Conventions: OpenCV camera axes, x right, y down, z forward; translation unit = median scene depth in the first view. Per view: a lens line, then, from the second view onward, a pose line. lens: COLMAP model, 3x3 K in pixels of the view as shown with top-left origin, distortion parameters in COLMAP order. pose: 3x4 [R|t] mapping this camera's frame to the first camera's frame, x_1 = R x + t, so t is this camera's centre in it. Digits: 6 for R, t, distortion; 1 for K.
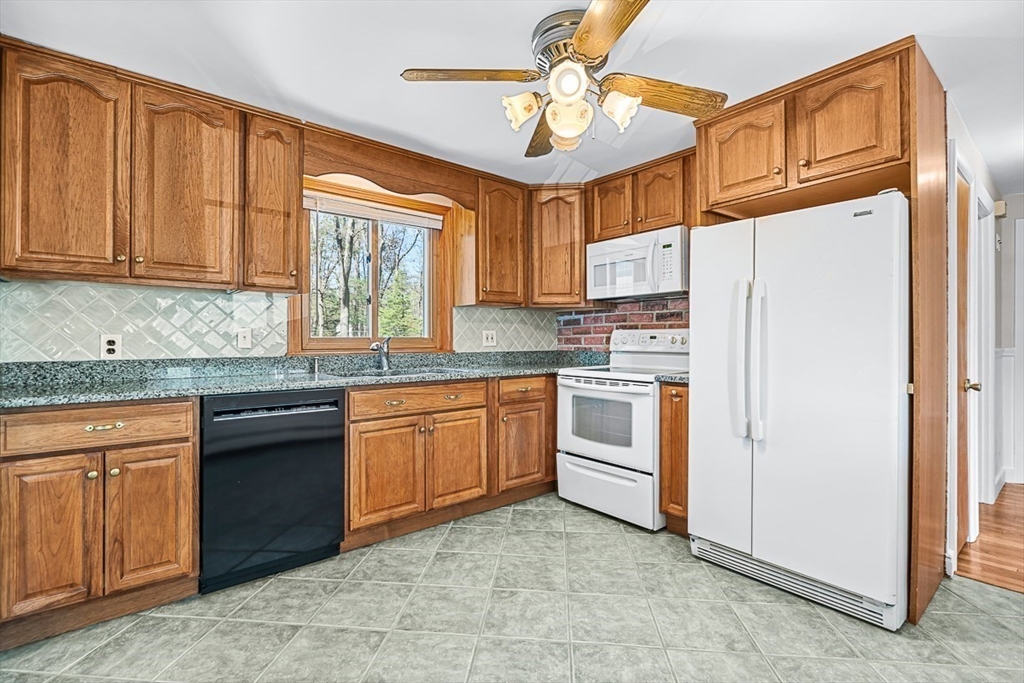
lens RADIAL K [[470.0, 0, 512.0], [0, 470.0, 341.5], [0, 0, 1]] dist [-0.003254, 0.000456]
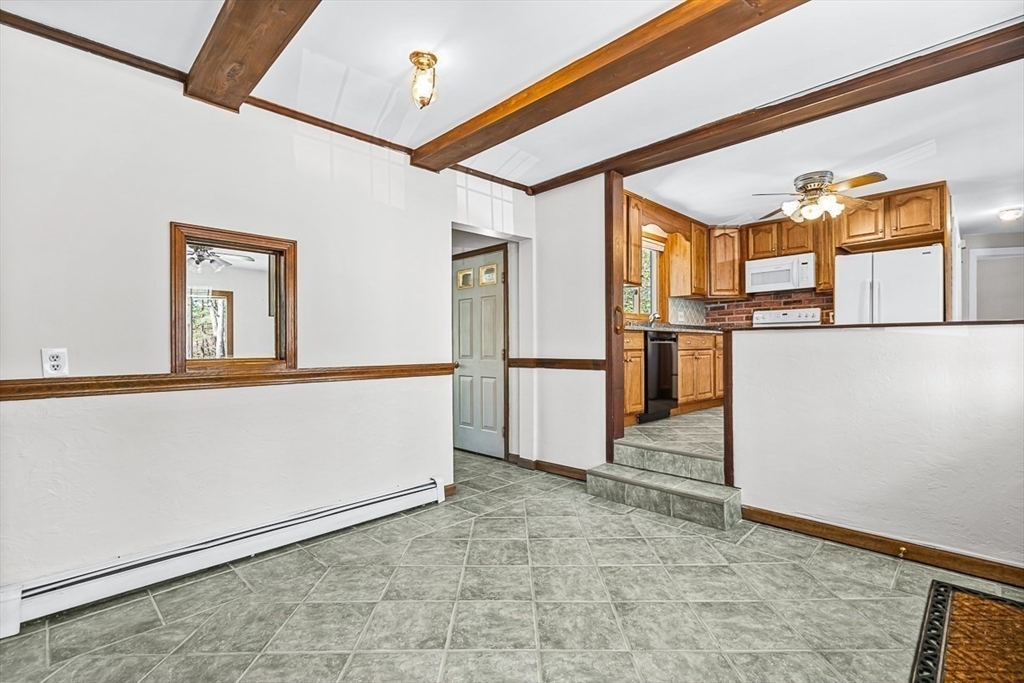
lens RADIAL K [[472.3, 0, 512.4], [0, 472.3, 343.6], [0, 0, 1]] dist [0.001565, 0.000169]
pose [[0.996455, -0.002958, 0.084073, -1.075807], [0.004025, 0.999913, -0.012523, 0.147746], [-0.084029, 0.012817, 0.996381, -0.843998]]
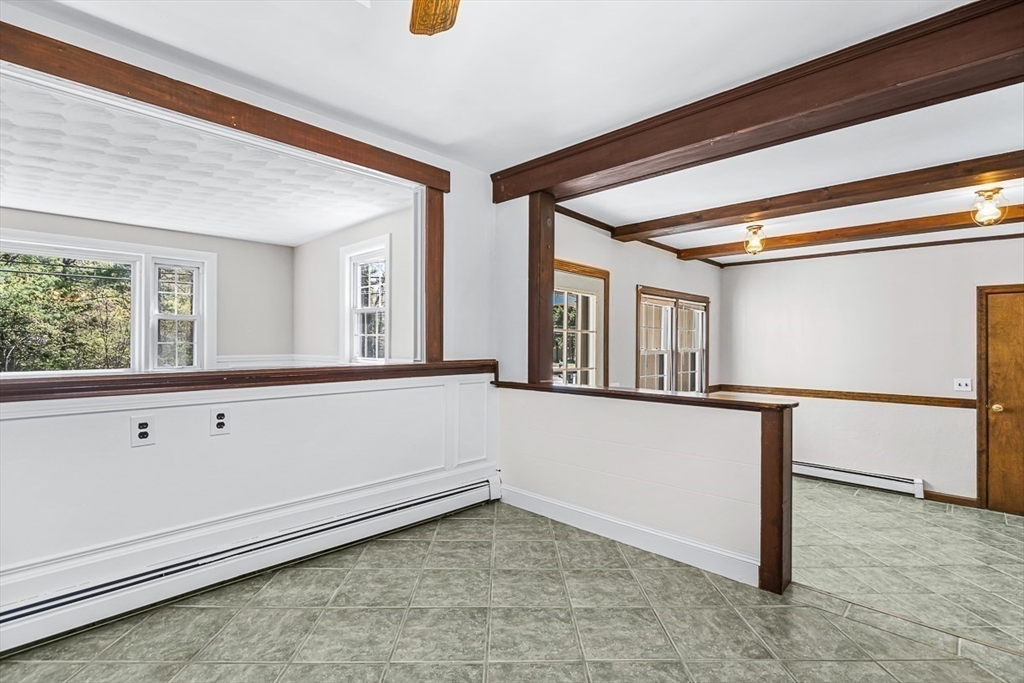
lens RADIAL K [[476.7, 0, 512.0], [0, 476.7, 340.2], [0, 0, 1]] dist [-0.000117, -0.000104]
pose [[-0.994103, -0.004507, -0.108345, 0.091125], [-0.004267, 0.999988, -0.002441, -0.000871], [0.108355, -0.001965, -0.994110, 1.004576]]
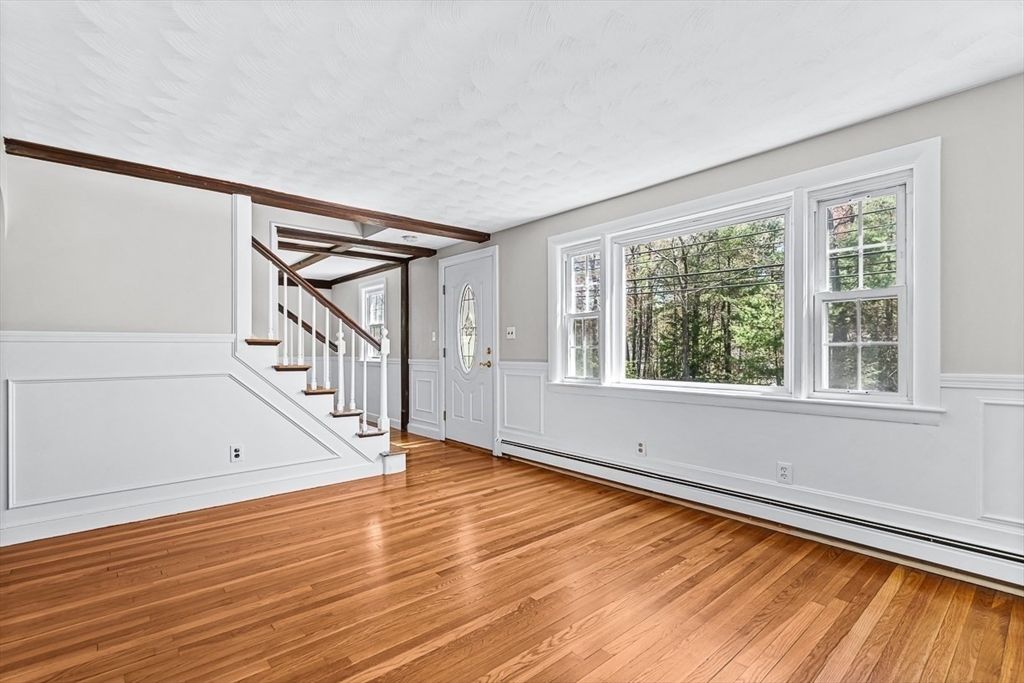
lens RADIAL K [[472.8, 0, 512.4], [0, 472.8, 352.7], [0, 0, 1]] dist [-0.002463, 0.000343]
pose [[-0.022007, -0.009415, 0.999713, 0.259763], [0.010636, 0.999897, 0.009651, 0.012543], [-0.999701, 0.010845, -0.021905, -0.293498]]
